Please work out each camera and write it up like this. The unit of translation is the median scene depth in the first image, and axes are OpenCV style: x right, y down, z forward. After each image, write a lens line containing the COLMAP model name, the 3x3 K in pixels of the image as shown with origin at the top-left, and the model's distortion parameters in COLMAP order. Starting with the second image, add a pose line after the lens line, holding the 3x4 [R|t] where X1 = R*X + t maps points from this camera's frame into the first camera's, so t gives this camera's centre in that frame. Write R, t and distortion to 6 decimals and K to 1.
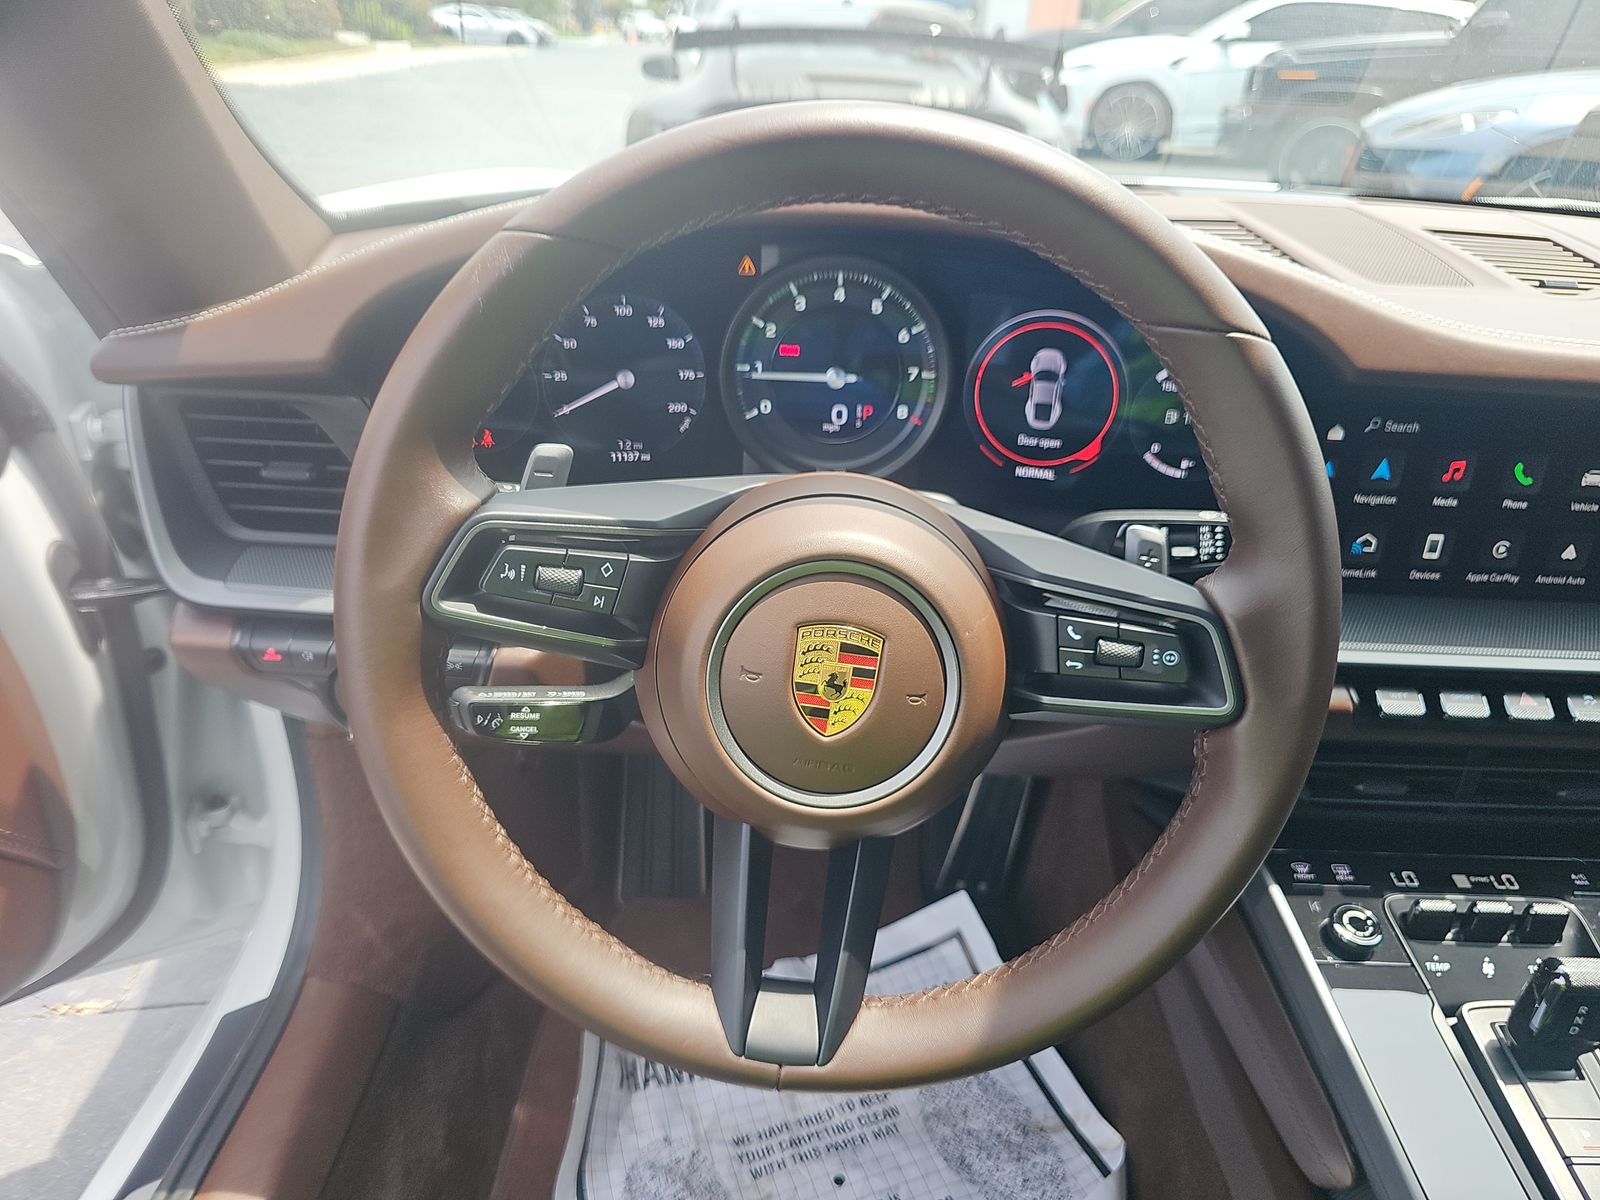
lens RADIAL K [[1064.7, 0, 807.7], [0, 1064.7, 611.8], [0, 0, 1]] dist [0.020332, -0.014501]
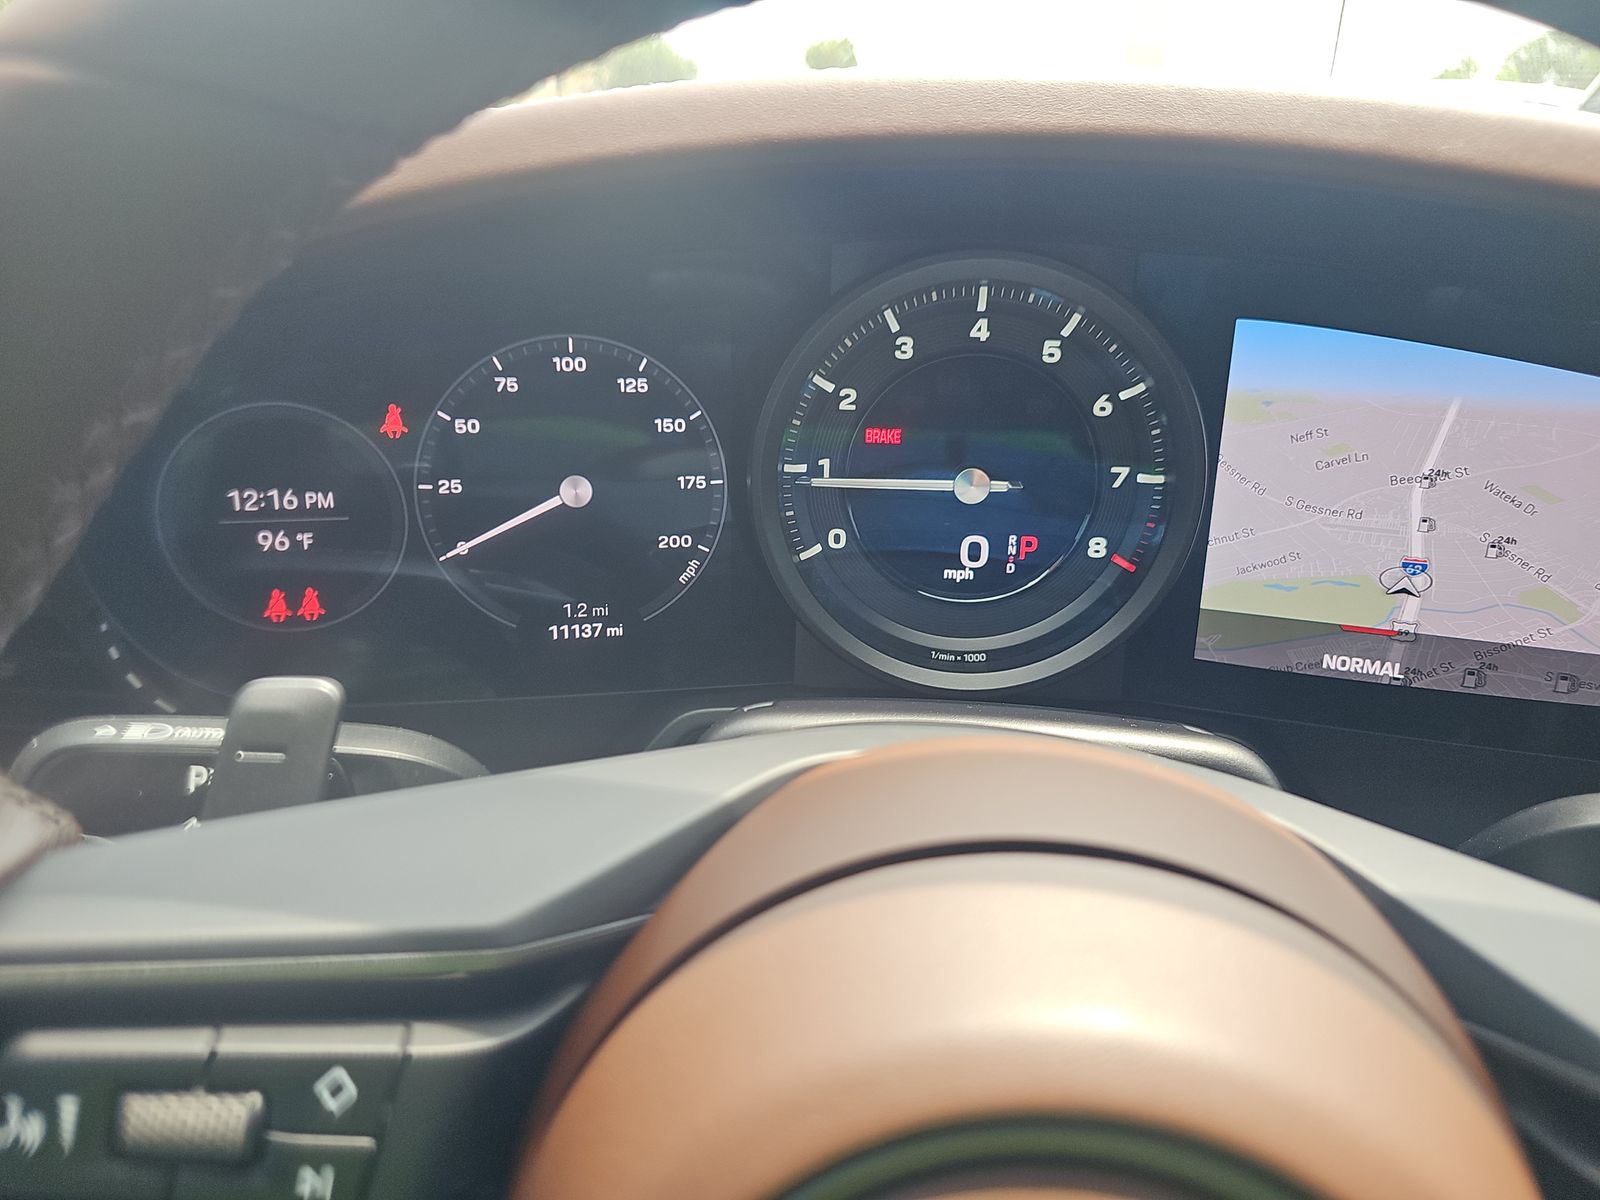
lens RADIAL K [[1064.7, 0, 790.3], [0, 1064.7, 595.2], [0, 0, 1]] dist [0.020332, -0.014501]
pose [[0.996055, 0.002649, -0.088700, -0.015940], [-0.011396, 0.995096, -0.098257, -0.114196], [0.088005, 0.098880, 0.991200, 0.482003]]
